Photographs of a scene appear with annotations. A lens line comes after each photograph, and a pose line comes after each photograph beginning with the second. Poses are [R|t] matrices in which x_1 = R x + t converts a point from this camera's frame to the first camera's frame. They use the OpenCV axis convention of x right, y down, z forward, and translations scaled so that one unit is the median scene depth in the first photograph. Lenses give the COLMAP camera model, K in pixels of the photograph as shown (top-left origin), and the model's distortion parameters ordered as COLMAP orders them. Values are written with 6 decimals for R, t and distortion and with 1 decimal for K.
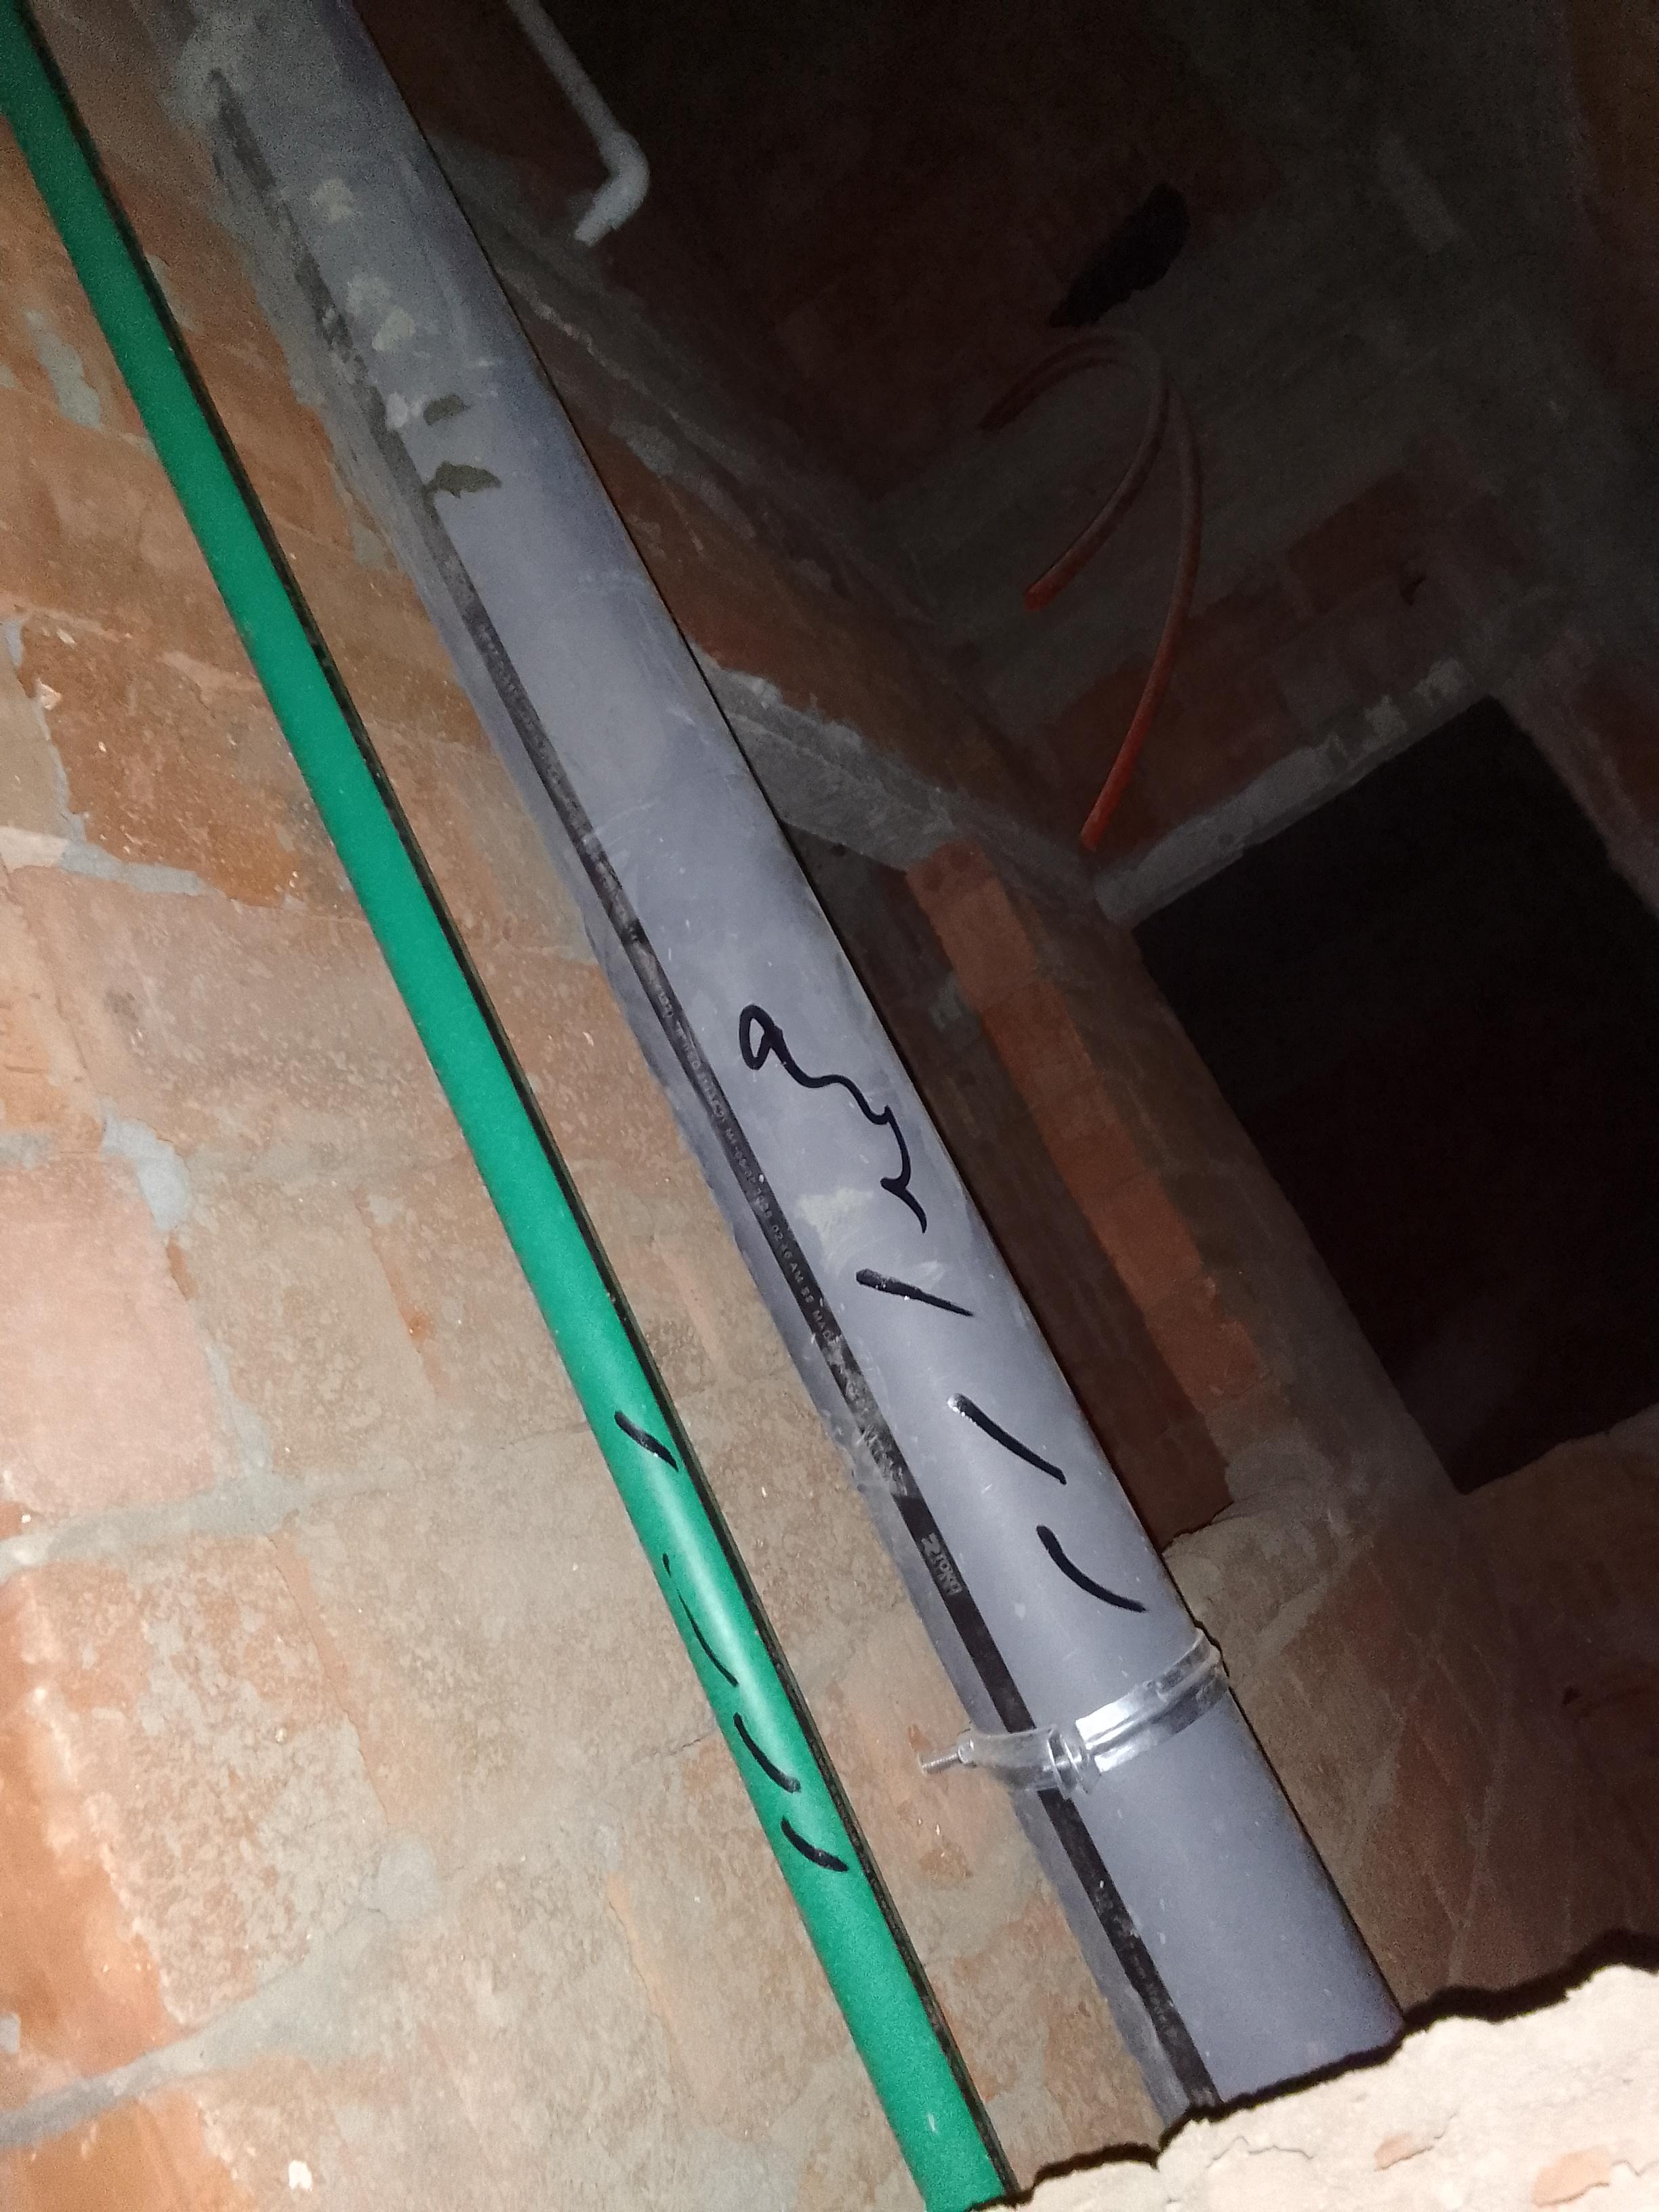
lens RADIAL K [[1709.8, 0, 829.5], [0, 1709.8, 1106.0], [0, 0, 1]] dist [0.000245, -0.001710]
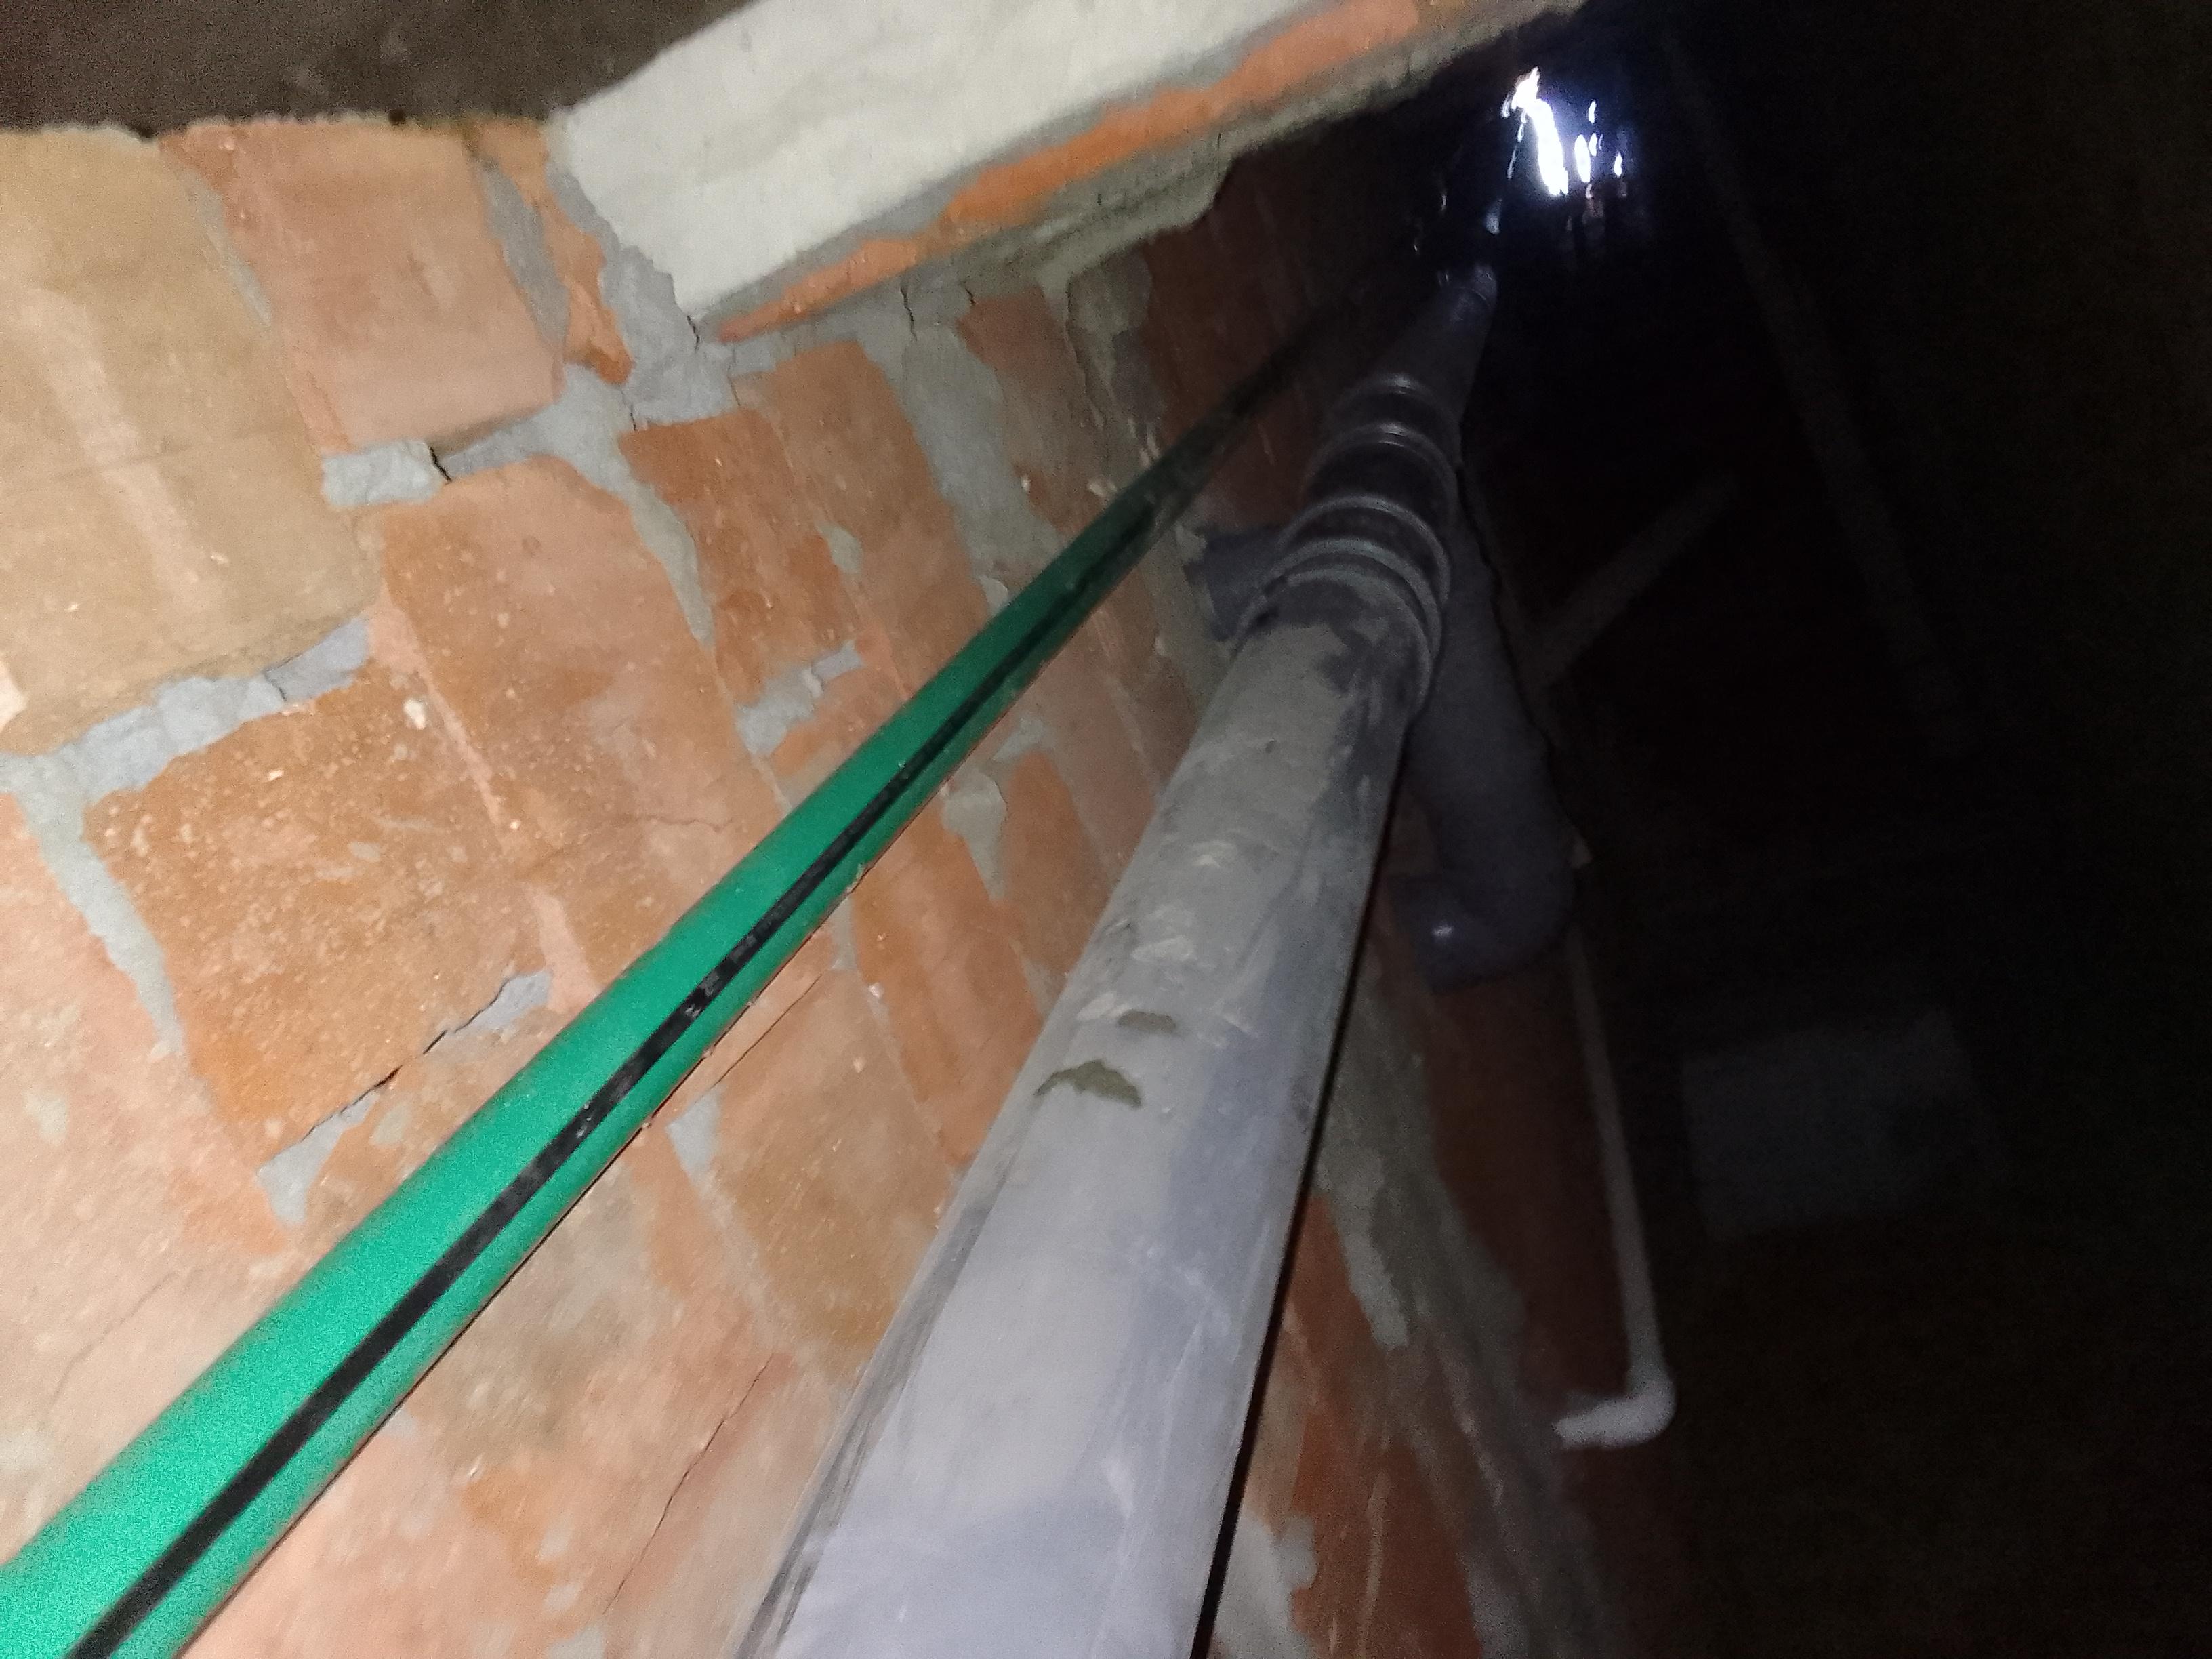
lens RADIAL K [[1709.8, 0, 1106.0], [0, 1709.8, 829.5], [0, 0, 1]] dist [0.000245, -0.001710]
pose [[0.763329, 0.328618, -0.556183, 0.131239], [-0.640392, 0.498217, -0.584532, -0.020388], [0.085012, 0.802365, 0.590748, 0.516342]]
